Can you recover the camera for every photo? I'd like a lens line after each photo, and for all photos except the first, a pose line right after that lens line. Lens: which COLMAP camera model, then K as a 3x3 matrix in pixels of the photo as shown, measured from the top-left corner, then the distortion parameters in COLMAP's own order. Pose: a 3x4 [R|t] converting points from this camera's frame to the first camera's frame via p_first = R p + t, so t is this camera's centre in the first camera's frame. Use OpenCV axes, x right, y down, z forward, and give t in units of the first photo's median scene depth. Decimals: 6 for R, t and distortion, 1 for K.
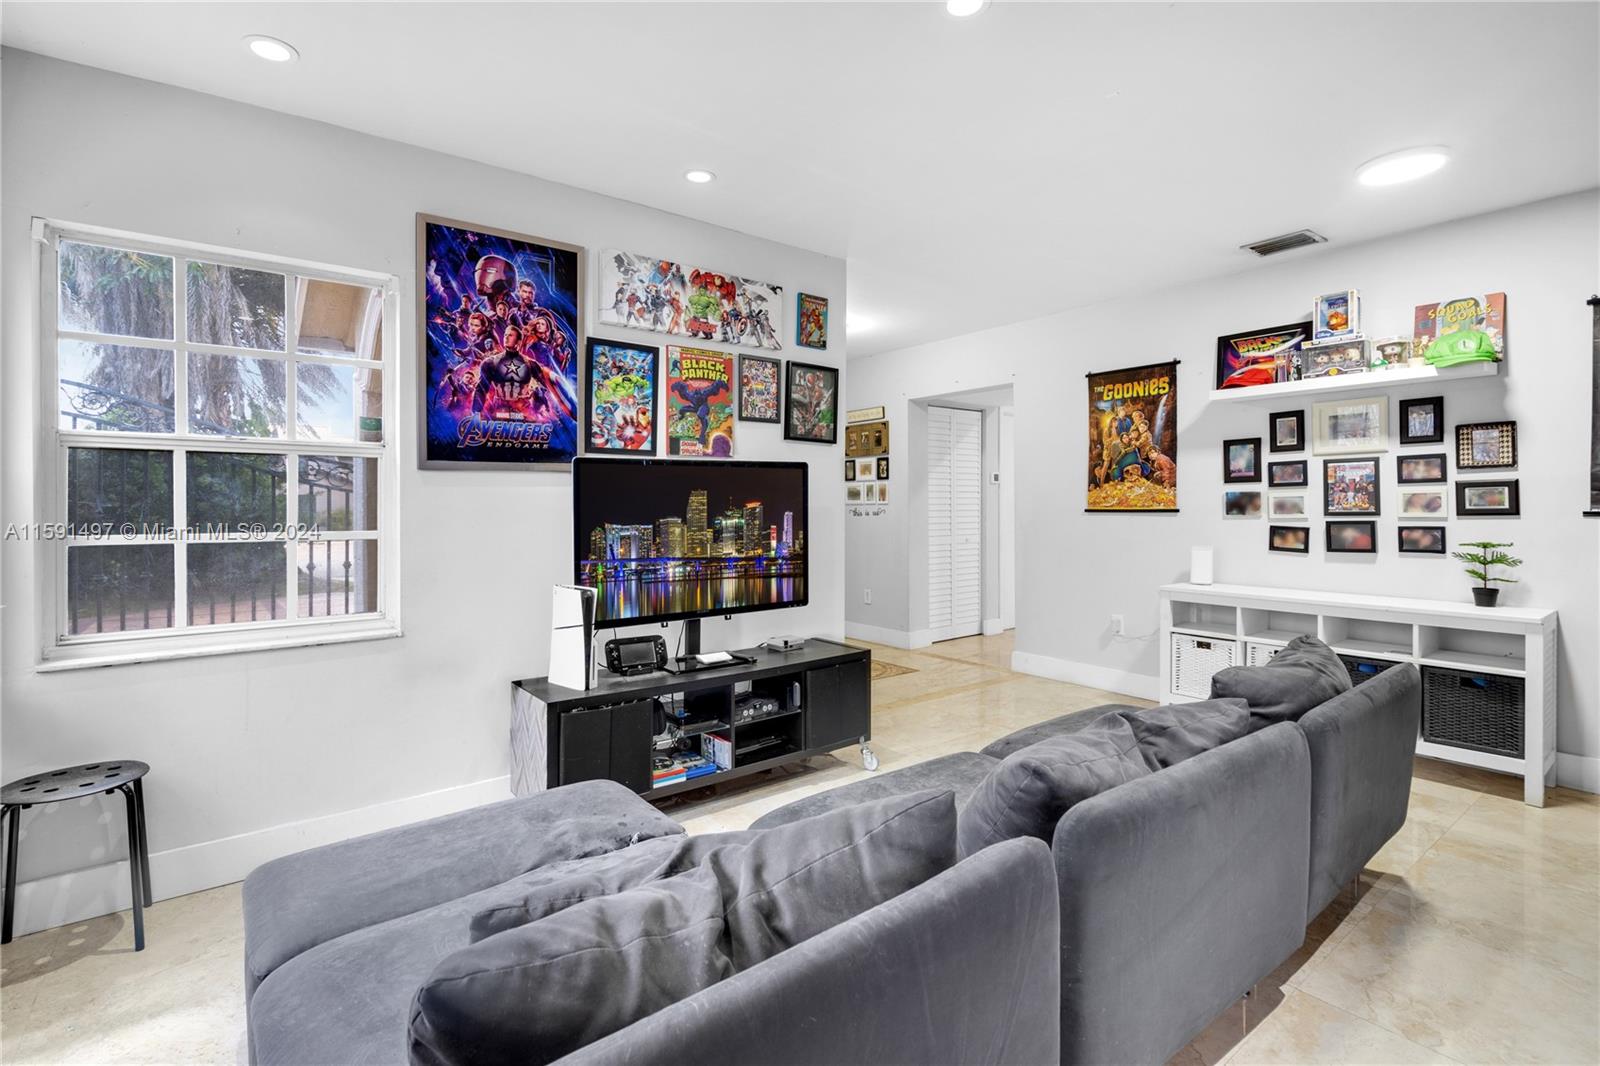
lens RADIAL K [[753.9, 0, 808.1], [0, 753.9, 509.0], [0, 0, 1]] dist [0.002469, 0.000488]
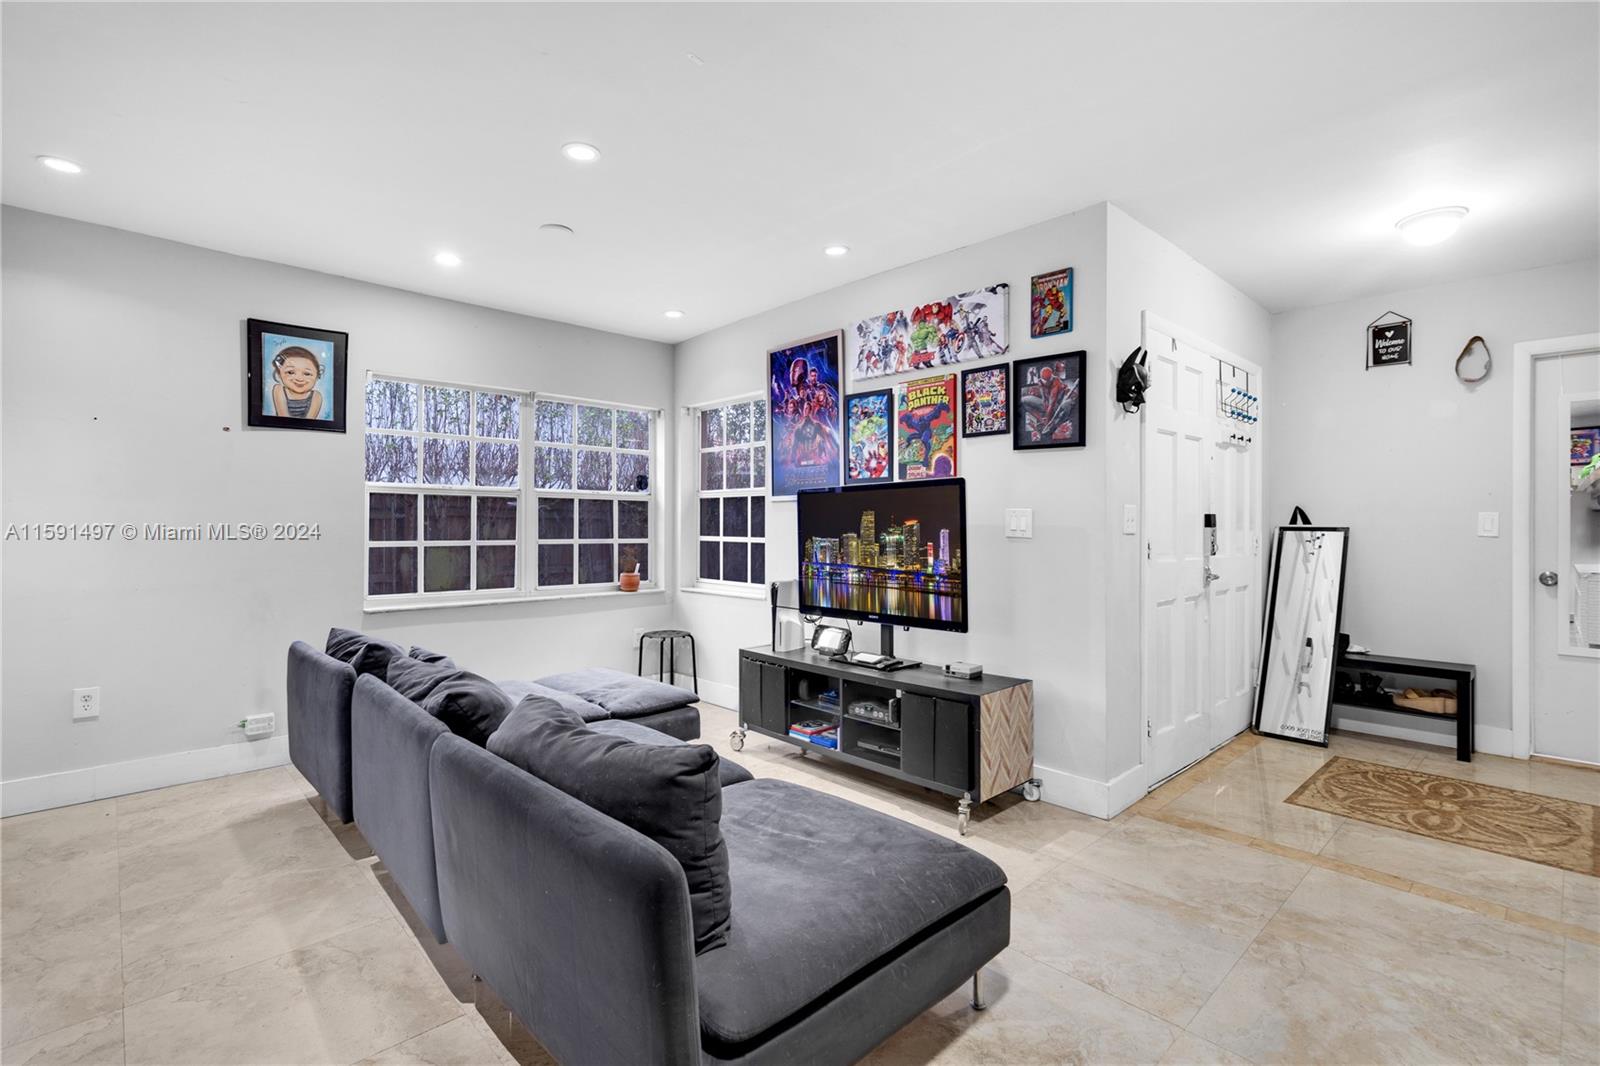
lens RADIAL K [[737.4, 0, 803.3], [0, 737.4, 524.9], [0, 0, 1]] dist [0.000120, 0.000336]
pose [[0.093726, 0.003400, -0.995592, 0.880684], [-0.005711, 0.999980, 0.002877, -0.005210], [0.995582, 0.005417, 0.093744, 0.724205]]
